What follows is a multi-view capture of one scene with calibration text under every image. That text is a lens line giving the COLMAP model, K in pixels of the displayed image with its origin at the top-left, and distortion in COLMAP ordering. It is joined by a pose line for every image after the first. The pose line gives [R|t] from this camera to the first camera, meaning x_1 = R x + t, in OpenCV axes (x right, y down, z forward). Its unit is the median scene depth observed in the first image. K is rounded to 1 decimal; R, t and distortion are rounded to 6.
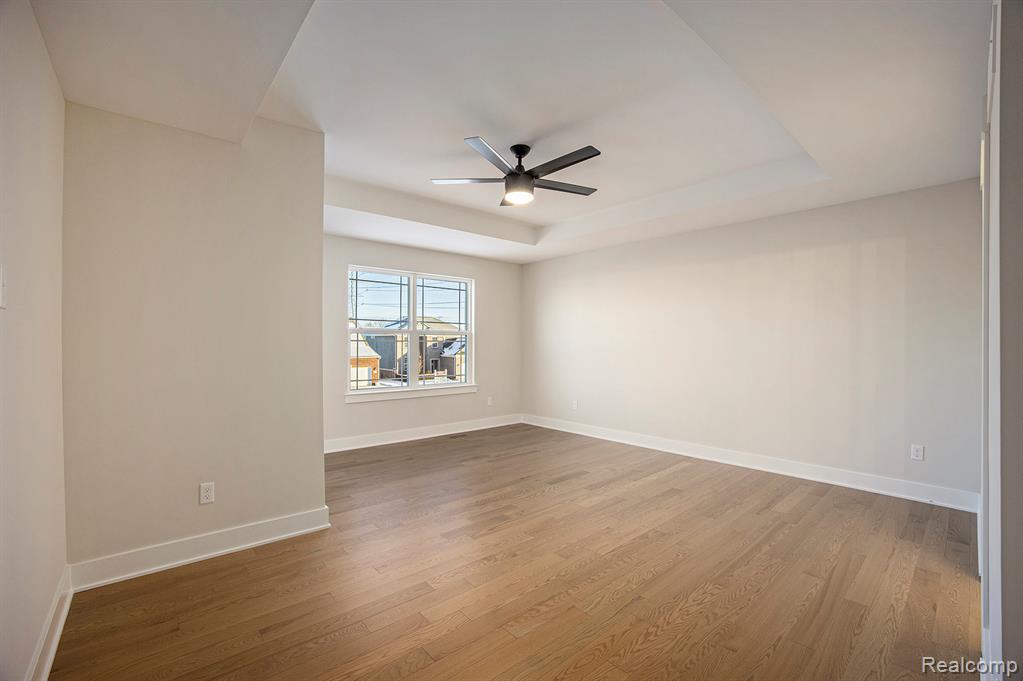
lens RADIAL K [[444.4, 0, 518.0], [0, 444.4, 348.7], [0, 0, 1]] dist [-0.034106, 0.000374]
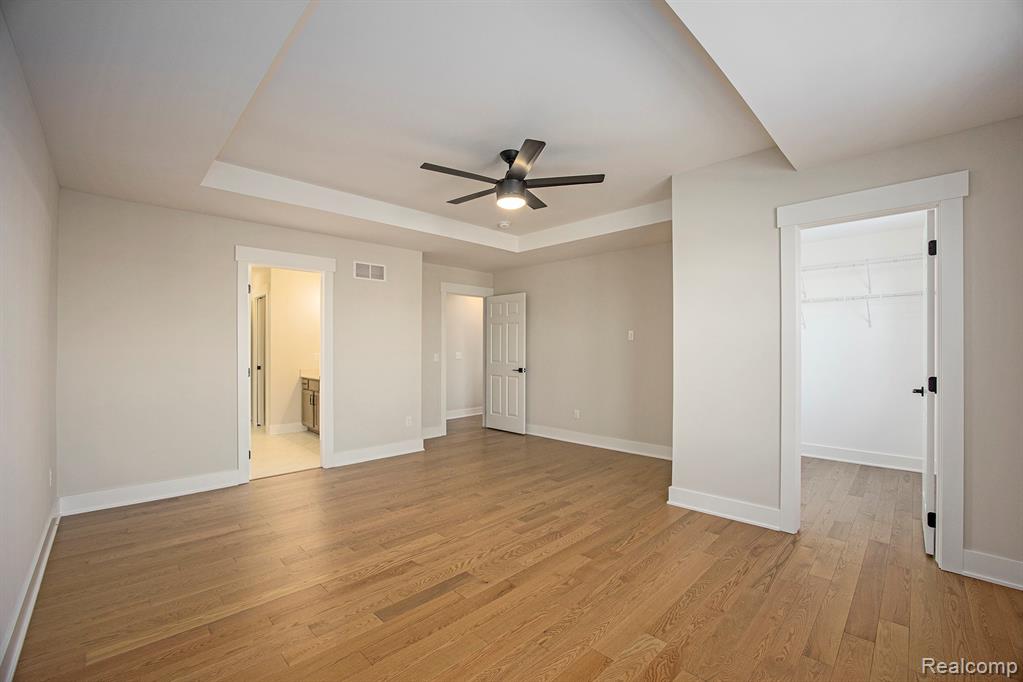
lens RADIAL K [[444.4, 0, 518.0], [0, 444.4, 349.2], [0, 0, 1]] dist [-0.034106, 0.000374]
pose [[-0.998185, -0.001635, -0.060203, 0.045572], [-0.002057, 0.999974, 0.006941, -0.021274], [0.060190, 0.007052, -0.998162, 1.988595]]
